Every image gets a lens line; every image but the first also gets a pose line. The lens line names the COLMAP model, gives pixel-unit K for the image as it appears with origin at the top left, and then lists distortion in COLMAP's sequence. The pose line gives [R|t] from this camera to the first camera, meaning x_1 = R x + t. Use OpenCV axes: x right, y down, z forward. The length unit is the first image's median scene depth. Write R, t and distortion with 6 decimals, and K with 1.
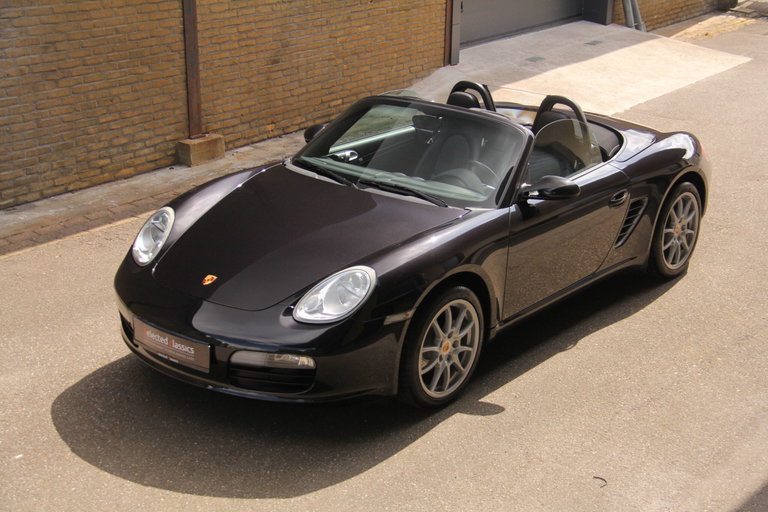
lens RADIAL K [[1259.1, 0, 384.7], [0, 1259.1, 259.3], [0, 0, 1]] dist [0.377637, 0.000000]
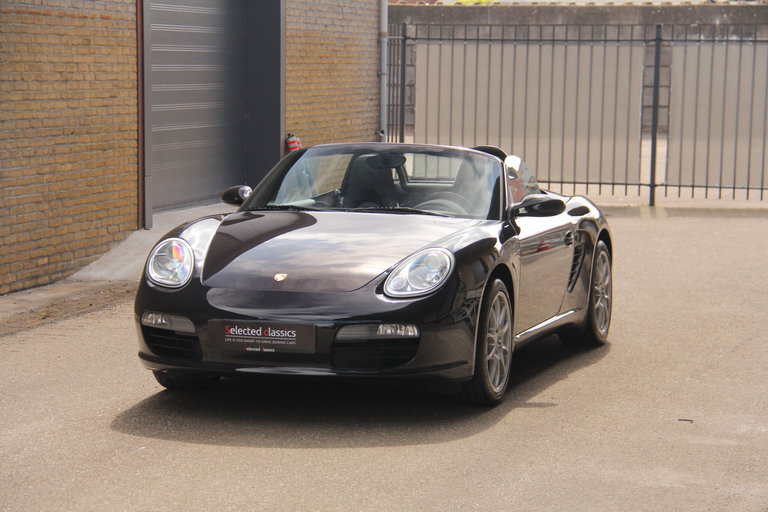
lens RADIAL K [[2394.5, 0, 383.1], [0, 2394.5, 257.3], [0, 0, 1]] dist [1.124738, 0.000000]
pose [[0.927240, -0.046513, 0.371568, -0.546777], [0.136197, 0.966189, -0.218929, 0.303941], [-0.348822, 0.253606, 0.902224, -0.509151]]
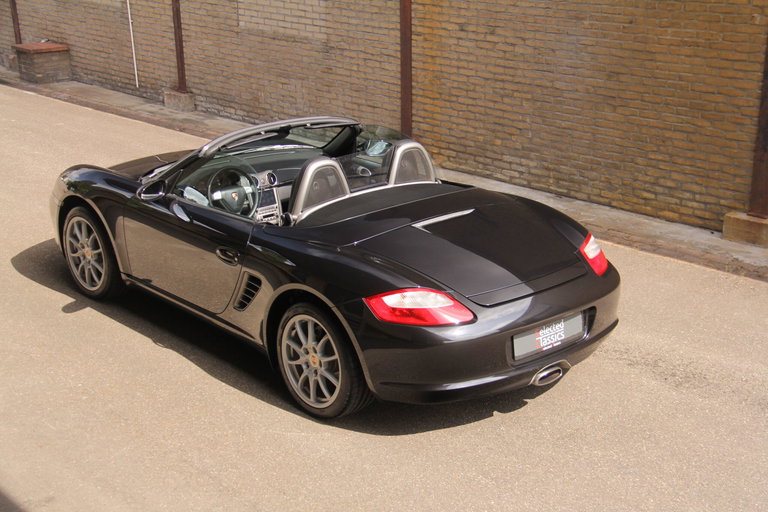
lens RADIAL K [[1259.1, 0, 386.1], [0, 1259.1, 253.6], [0, 0, 1]] dist [0.377637, 0.000000]
pose [[-0.225158, 0.266576, -0.937145, 0.816192], [-0.316506, 0.889667, 0.329114, -0.307071], [0.921481, 0.370715, -0.115943, 0.930606]]
